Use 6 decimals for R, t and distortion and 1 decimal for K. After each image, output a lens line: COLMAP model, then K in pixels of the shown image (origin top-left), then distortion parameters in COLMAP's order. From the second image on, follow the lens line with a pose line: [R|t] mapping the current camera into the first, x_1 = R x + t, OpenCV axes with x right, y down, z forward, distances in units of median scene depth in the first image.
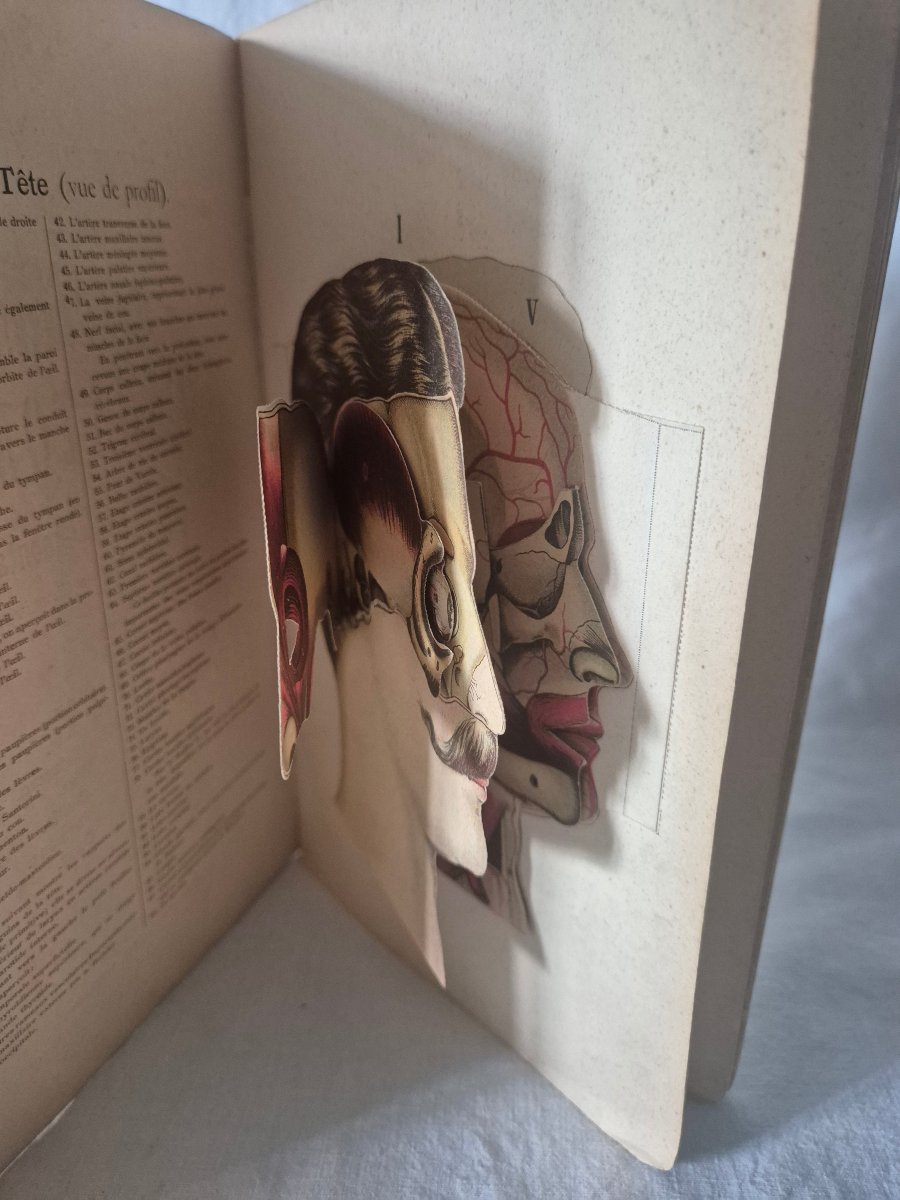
lens RADIAL K [[855.5, 0, 476.1], [0, 855.5, 593.9], [0, 0, 1]] dist [-0.033300, -0.003161]
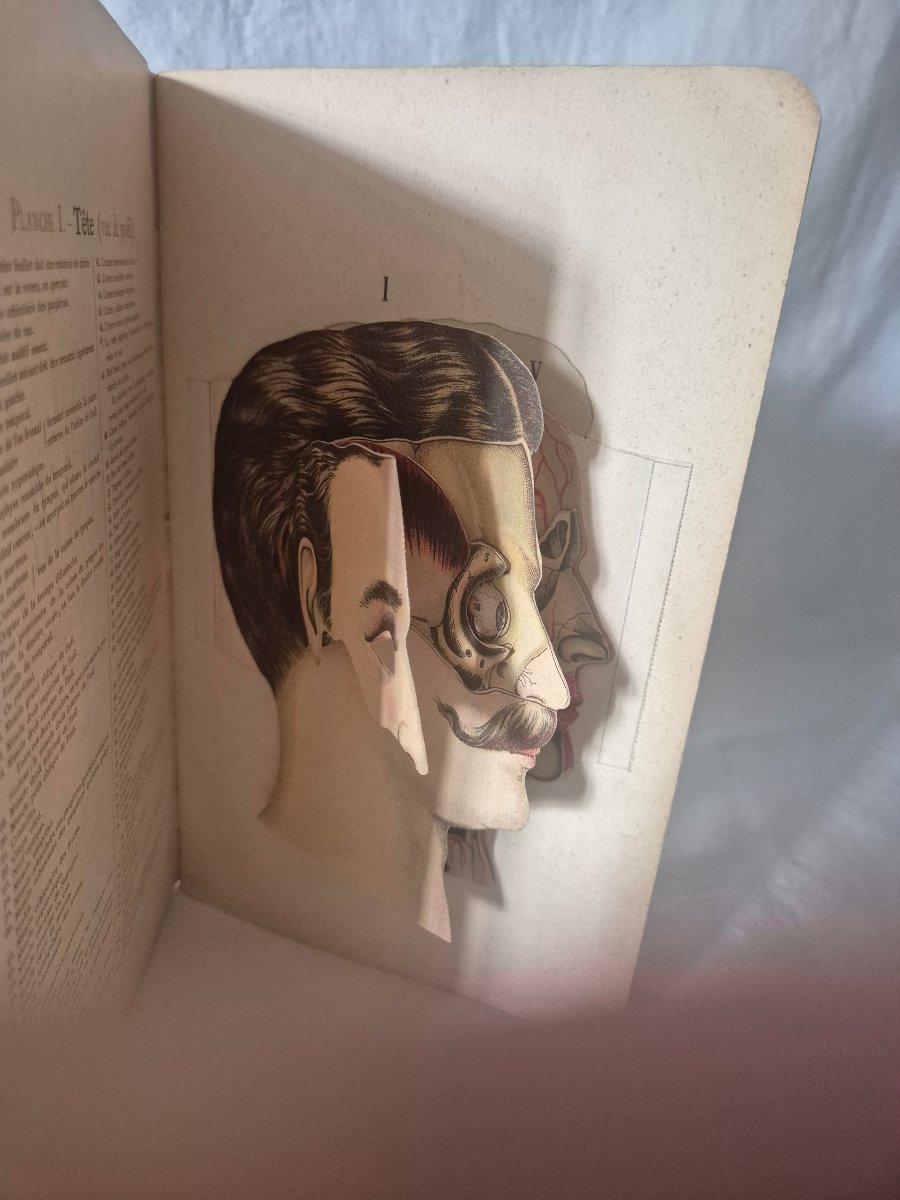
lens RADIAL K [[839.1, 0, 450.0], [0, 839.1, 600.0], [0, 0, 1]] dist [-0.022470, -0.007745]
pose [[0.894441, -0.093638, 0.437273, -0.615080], [0.091620, 0.995461, 0.025760, -0.040607], [-0.437700, 0.017022, 0.898960, -0.040568]]
